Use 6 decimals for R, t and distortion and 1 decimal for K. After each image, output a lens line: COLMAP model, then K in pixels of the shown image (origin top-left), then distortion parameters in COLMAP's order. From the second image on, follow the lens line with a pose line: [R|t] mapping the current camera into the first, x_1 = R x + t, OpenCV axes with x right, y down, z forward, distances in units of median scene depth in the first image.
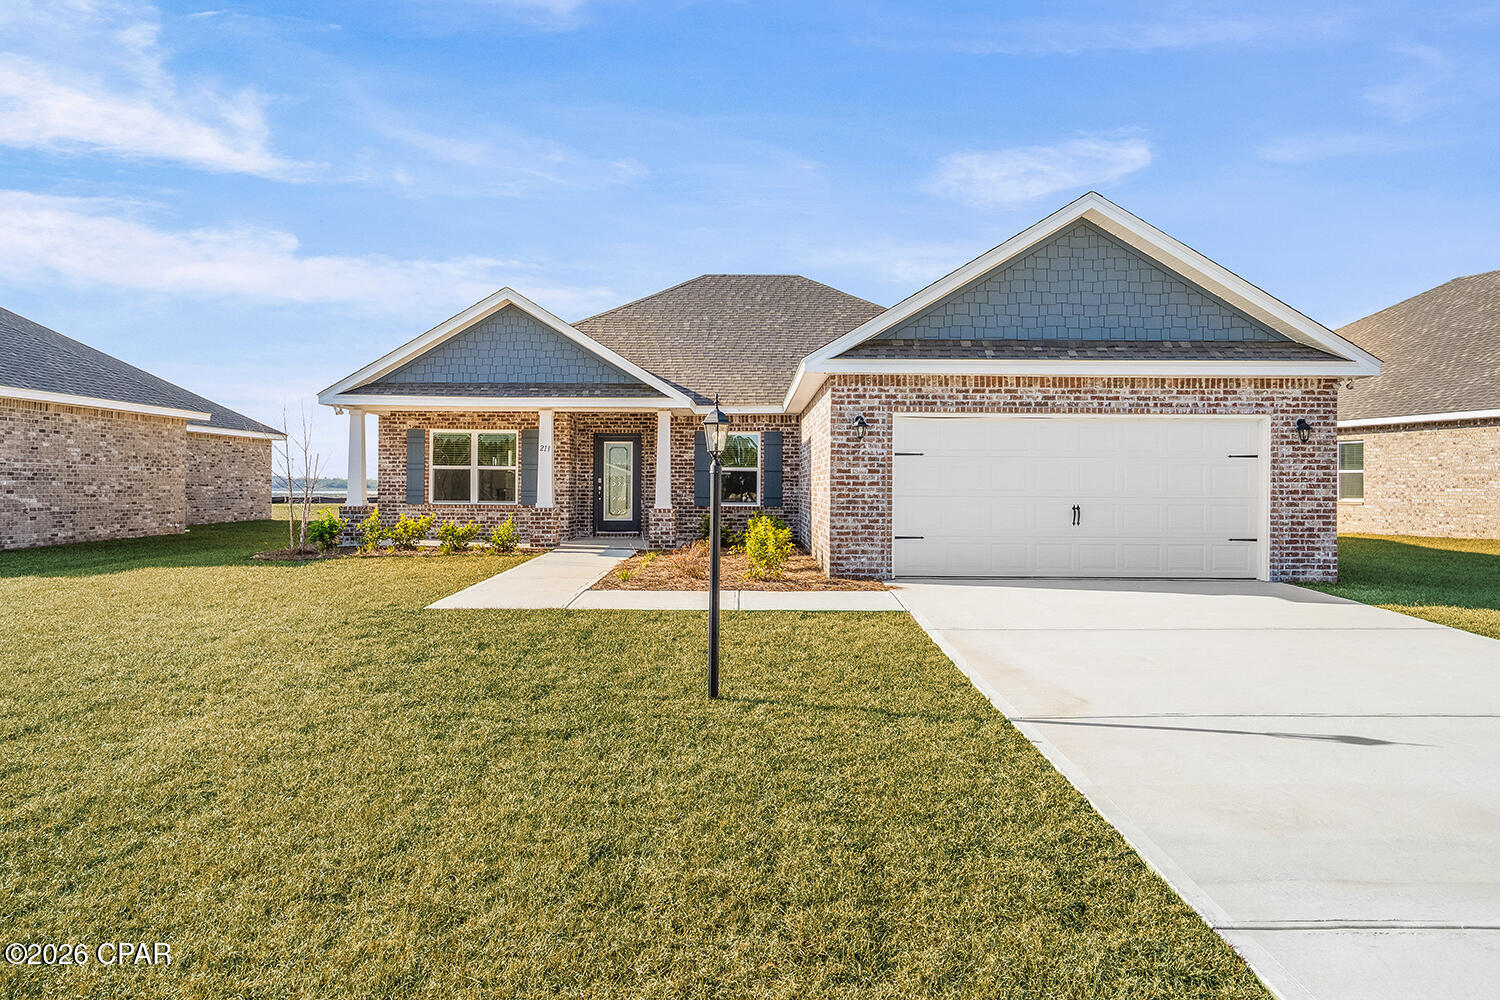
lens RADIAL K [[1080.0, 0, 750.8], [0, 1080.0, 499.8], [0, 0, 1]] dist [0.005375, 0.001690]
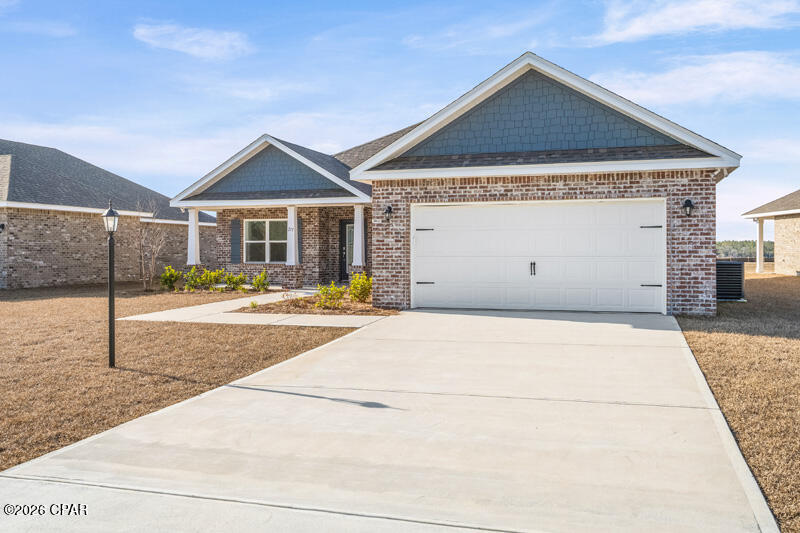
lens RADIAL K [[717.6, 0, 400.0], [0, 717.6, 266.9], [0, 0, 1]] dist [-0.003759, 0.004368]
pose [[0.952781, -0.002334, -0.303650, 0.434847], [0.004623, 0.999966, 0.006819, 0.004587], [0.303624, -0.007901, 0.952759, -0.001064]]
